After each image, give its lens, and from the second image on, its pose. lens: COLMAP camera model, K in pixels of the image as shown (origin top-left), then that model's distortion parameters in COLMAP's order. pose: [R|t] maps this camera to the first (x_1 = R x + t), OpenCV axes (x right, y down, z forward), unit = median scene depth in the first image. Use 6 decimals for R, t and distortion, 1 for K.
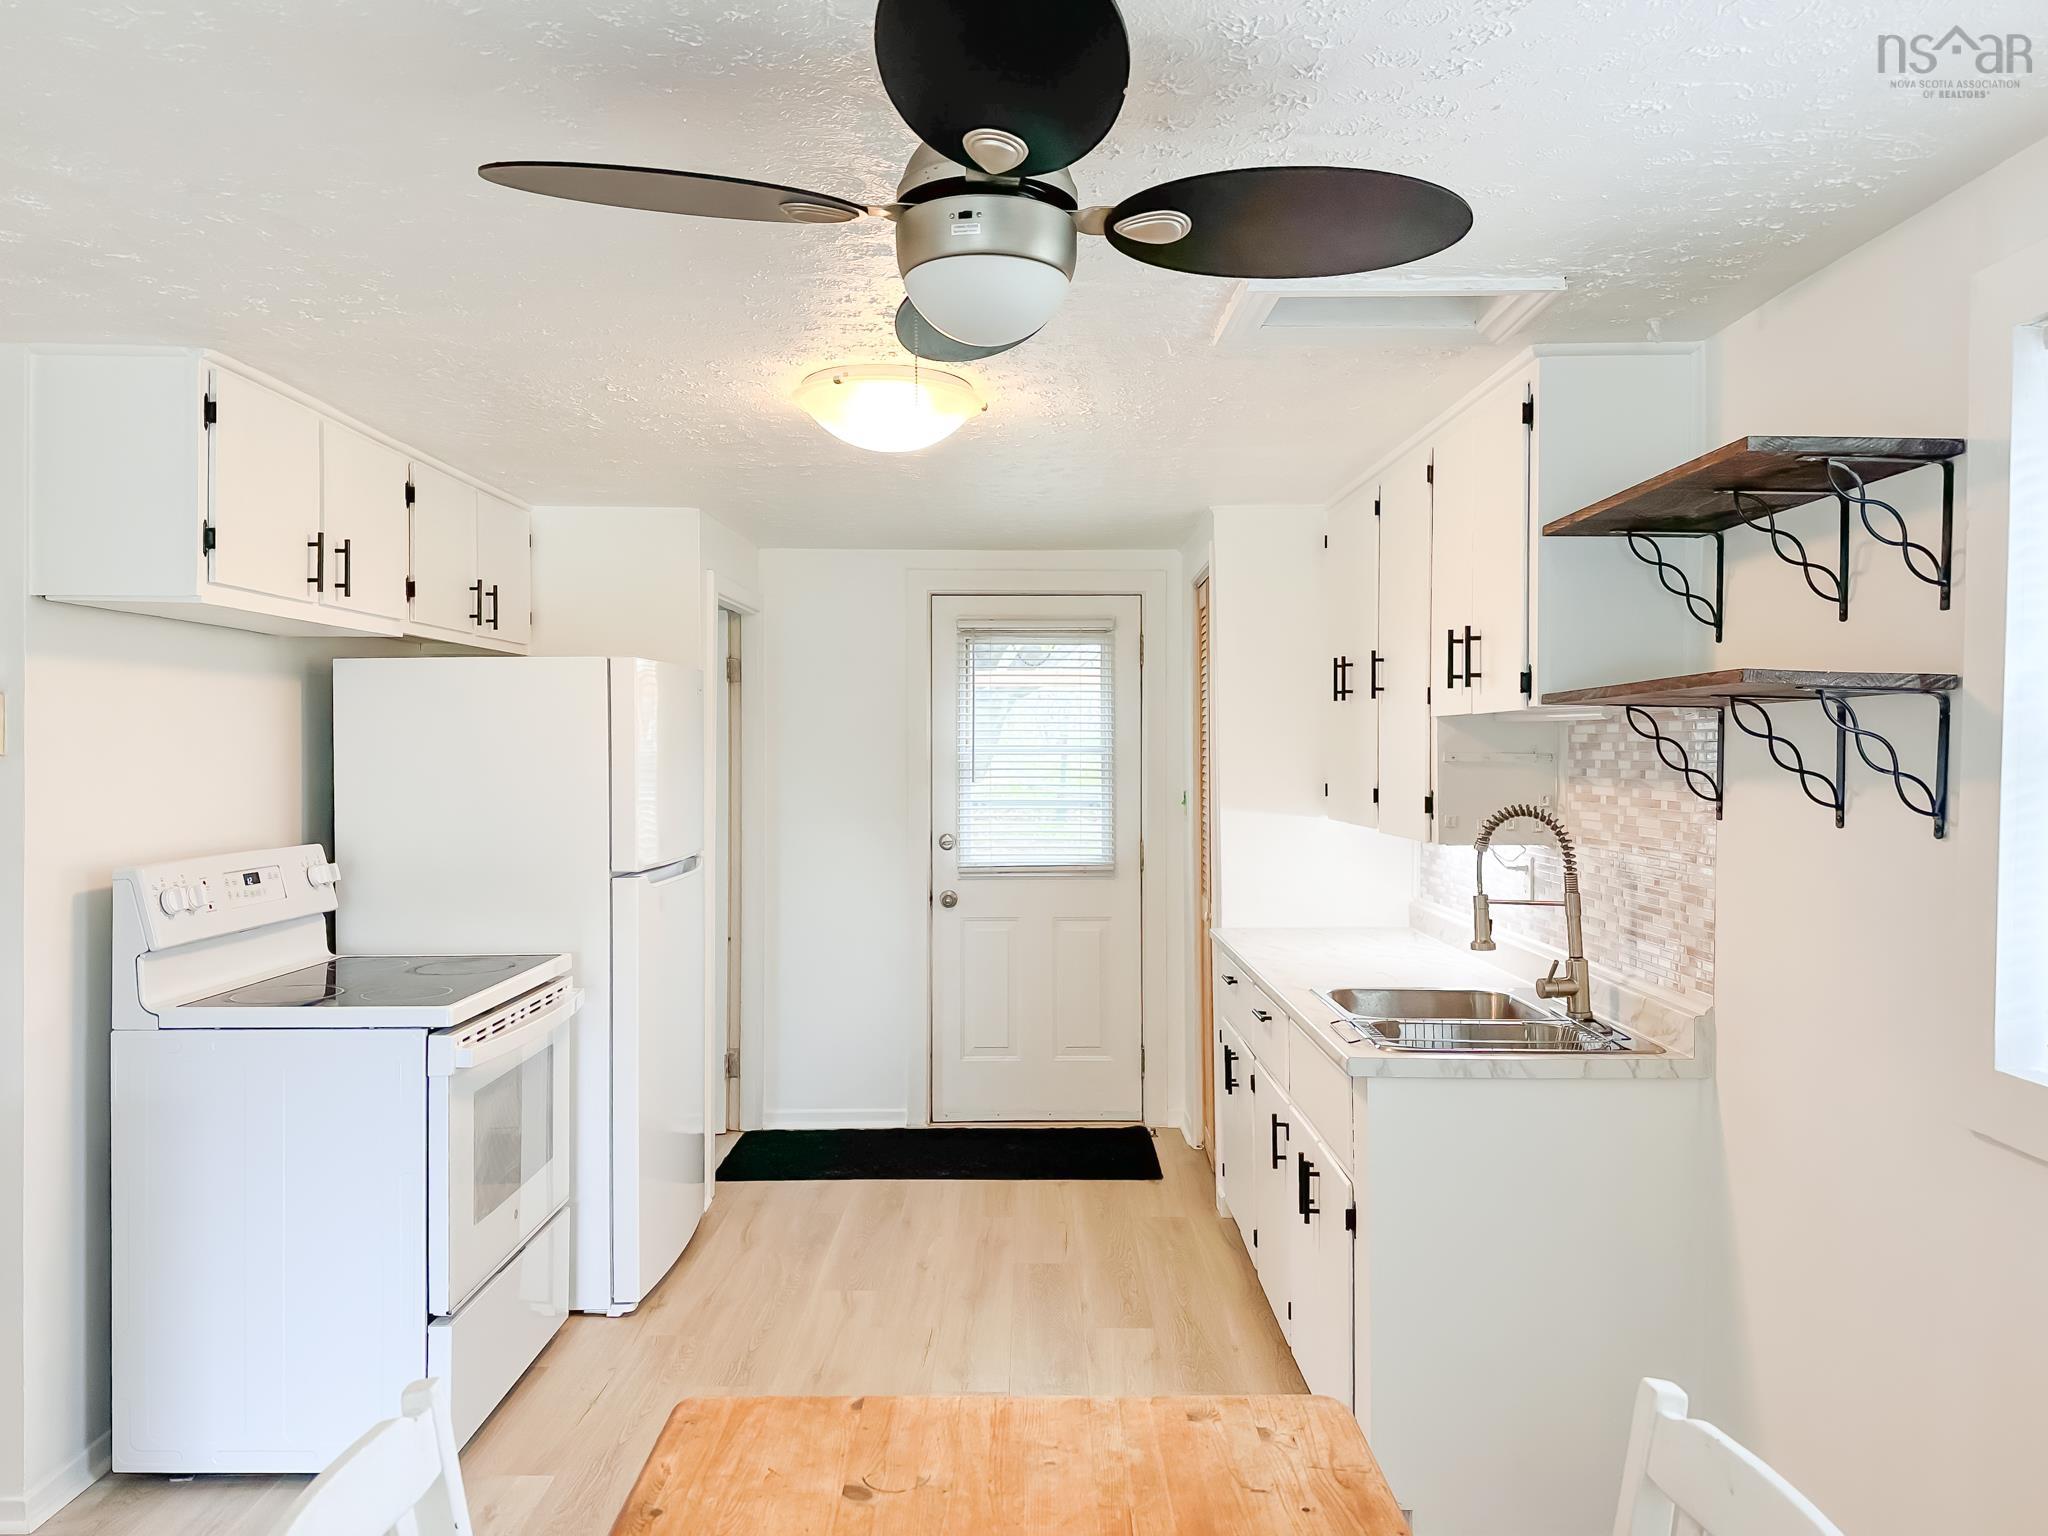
lens RADIAL K [[1483.1, 0, 1067.9], [0, 1483.1, 793.8], [0, 0, 1]] dist [0.087339, -0.100991]
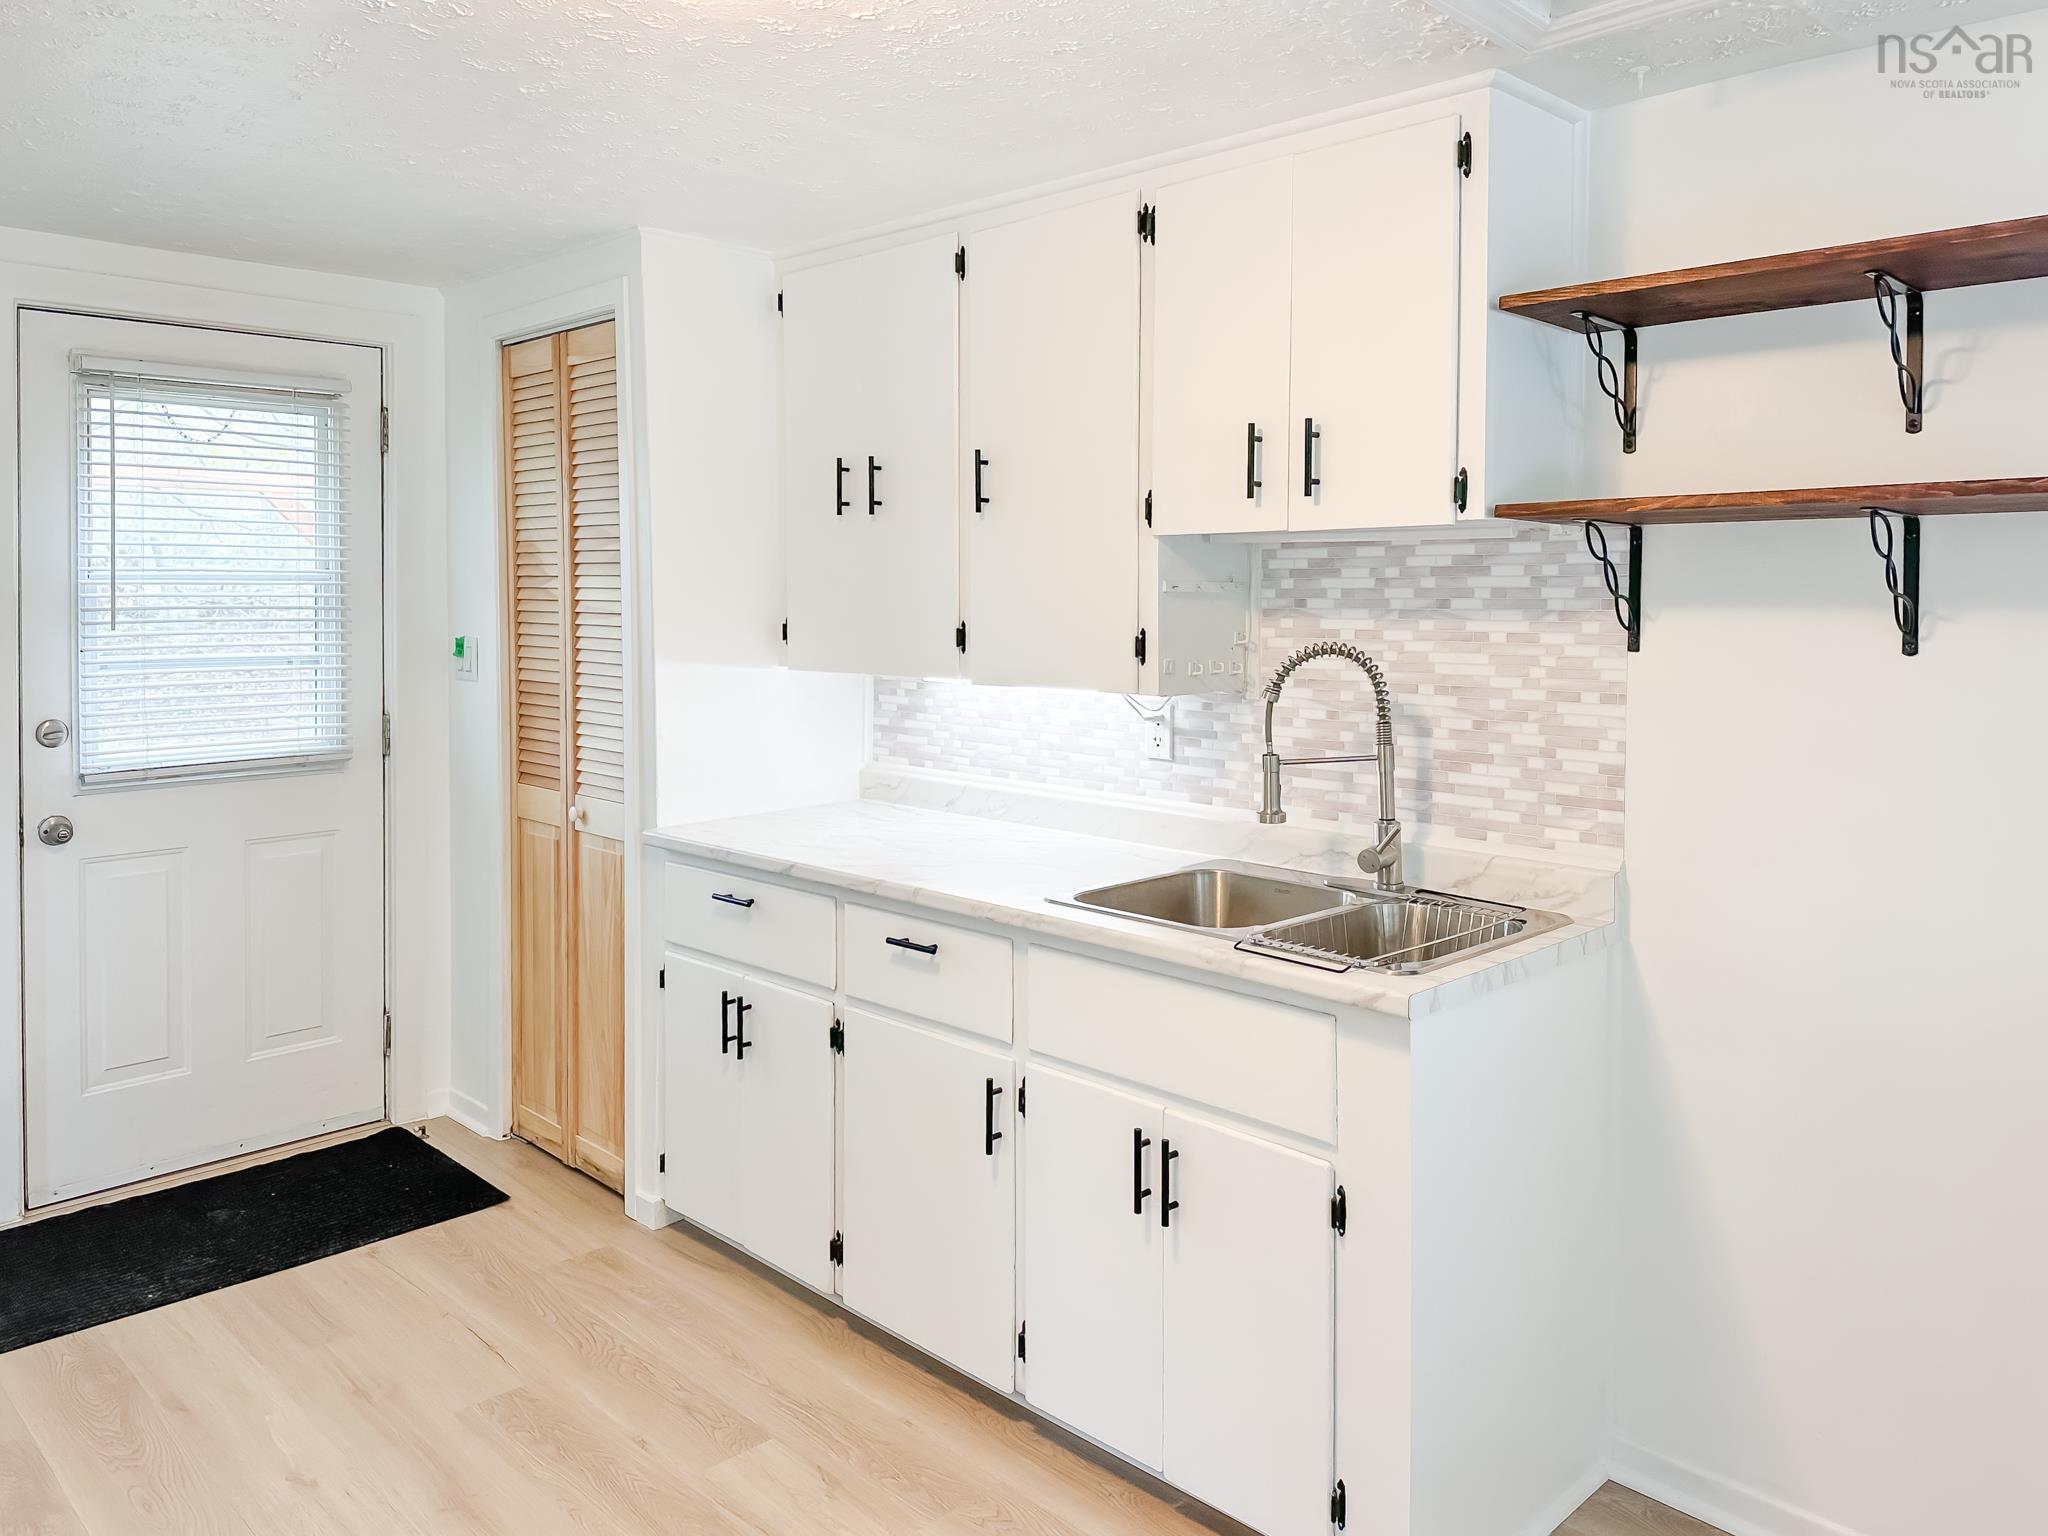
lens RADIAL K [[1483.1, 0, 1018.3], [0, 1483.1, 652.3], [0, 0, 1]] dist [0.087339, -0.100991]
pose [[0.717204, -0.028203, 0.696292, -0.387148], [0.020018, 0.999602, 0.019869, -0.006766], [-0.696575, -0.000311, 0.717484, 0.523224]]
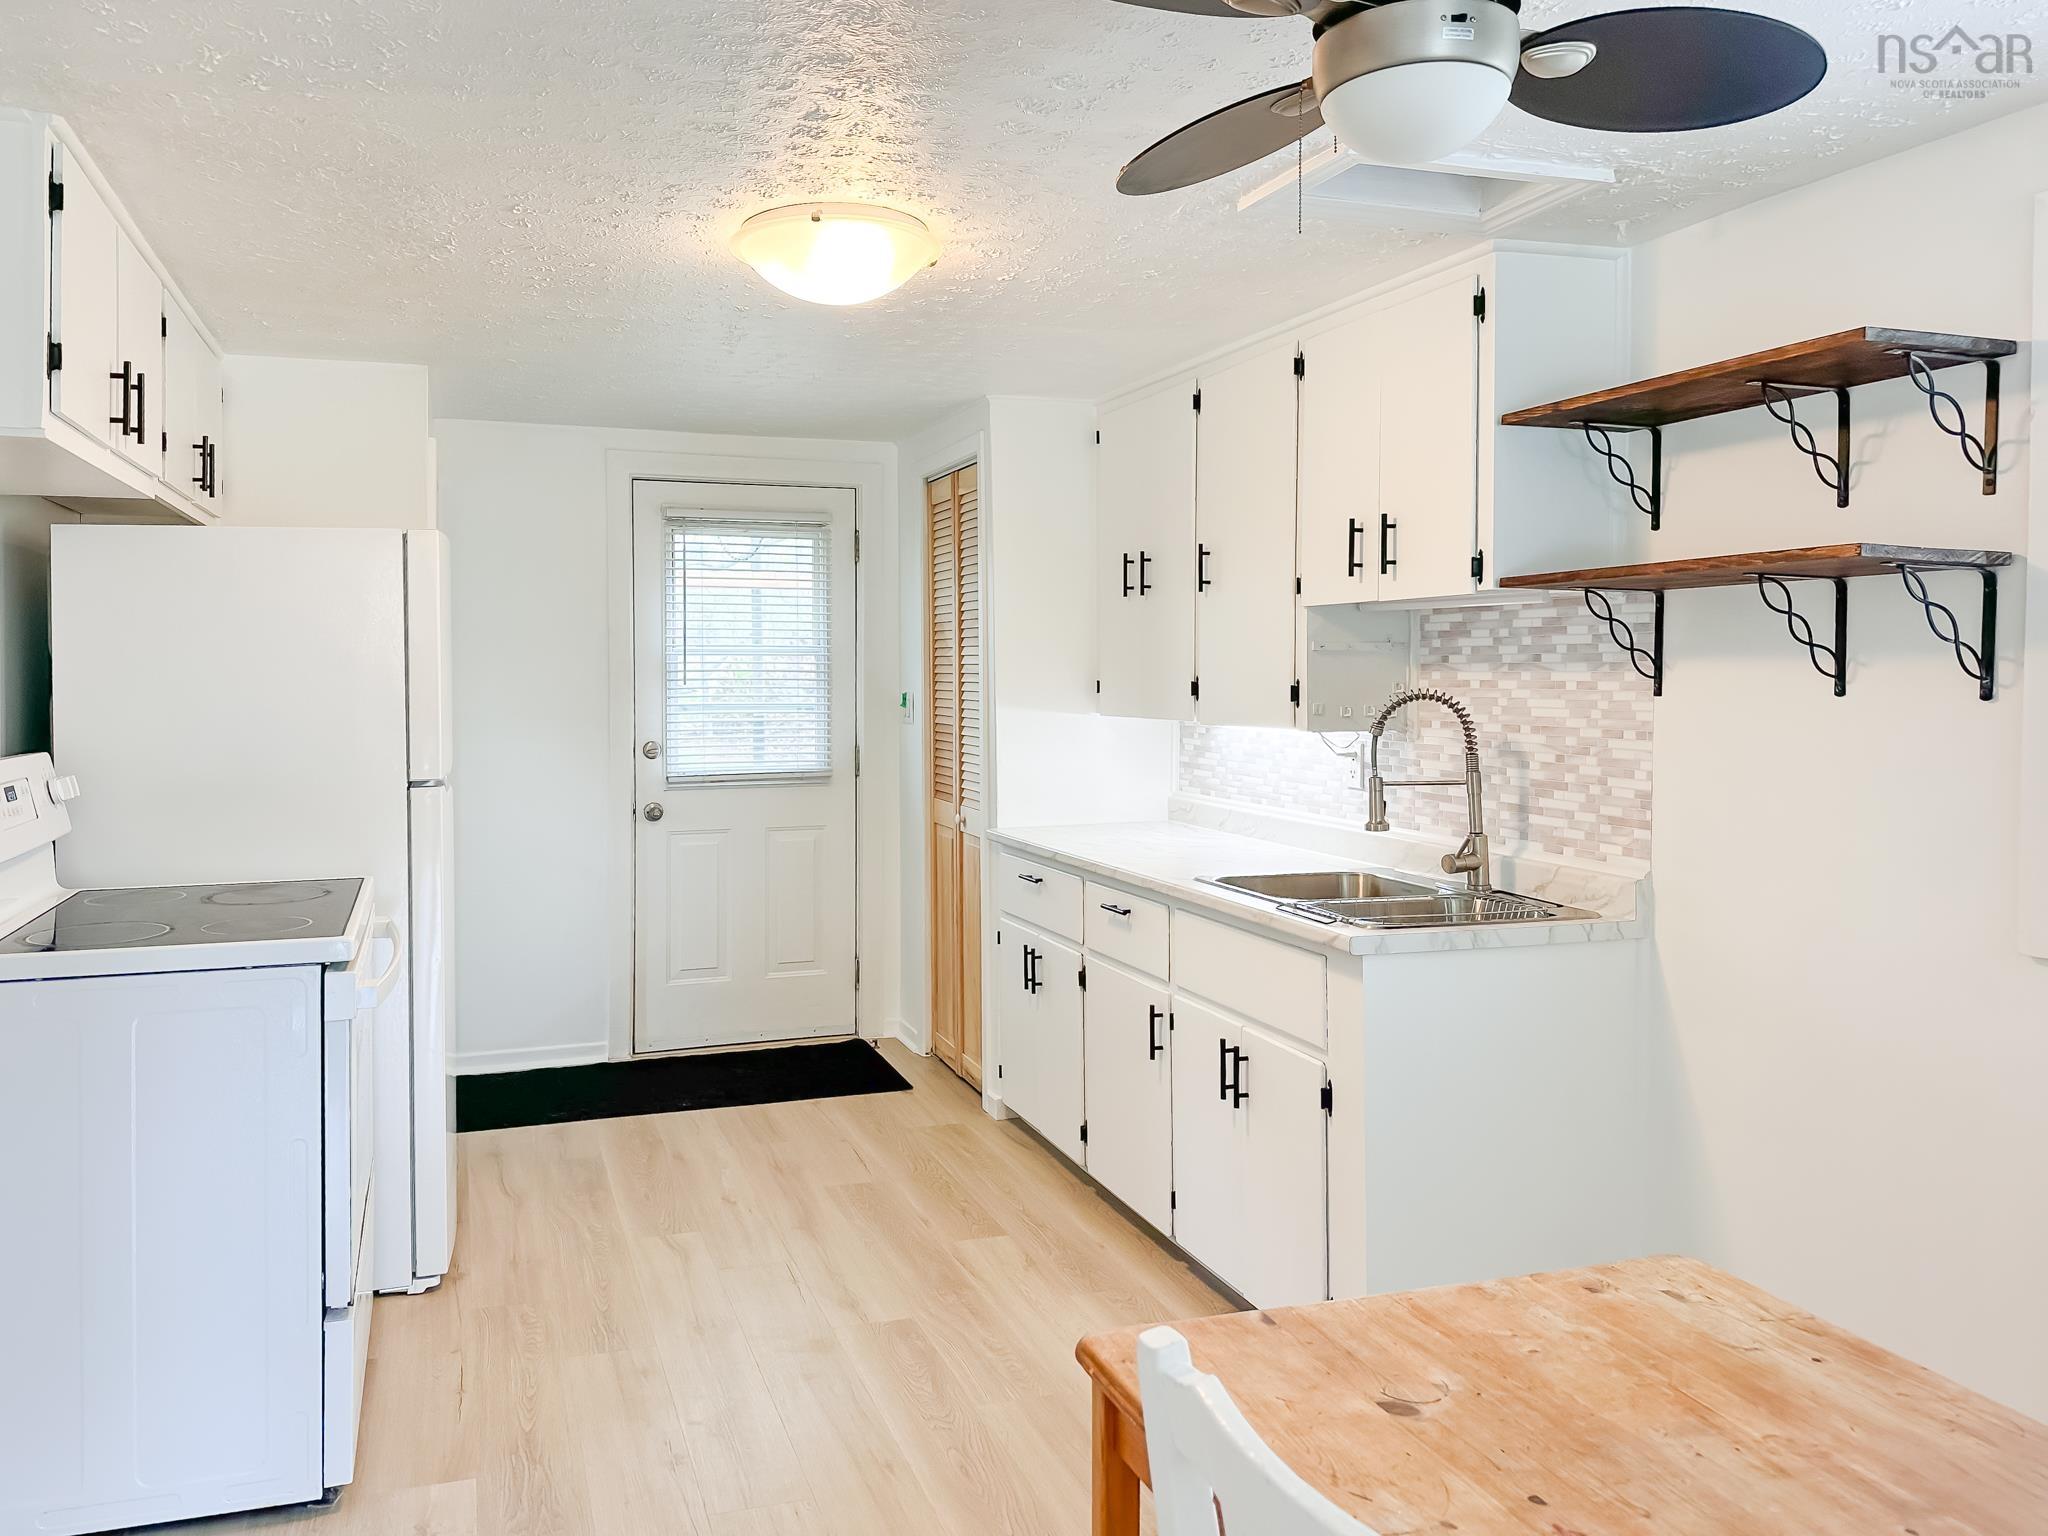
lens RADIAL K [[1483.1, 0, 935.4], [0, 1483.1, 734.0], [0, 0, 1]] dist [0.087339, -0.100991]
pose [[0.956064, -0.015061, 0.292771, -0.320210], [0.011450, 0.999836, 0.014045, 0.019909], [-0.292935, -0.010076, 0.956079, 0.103618]]
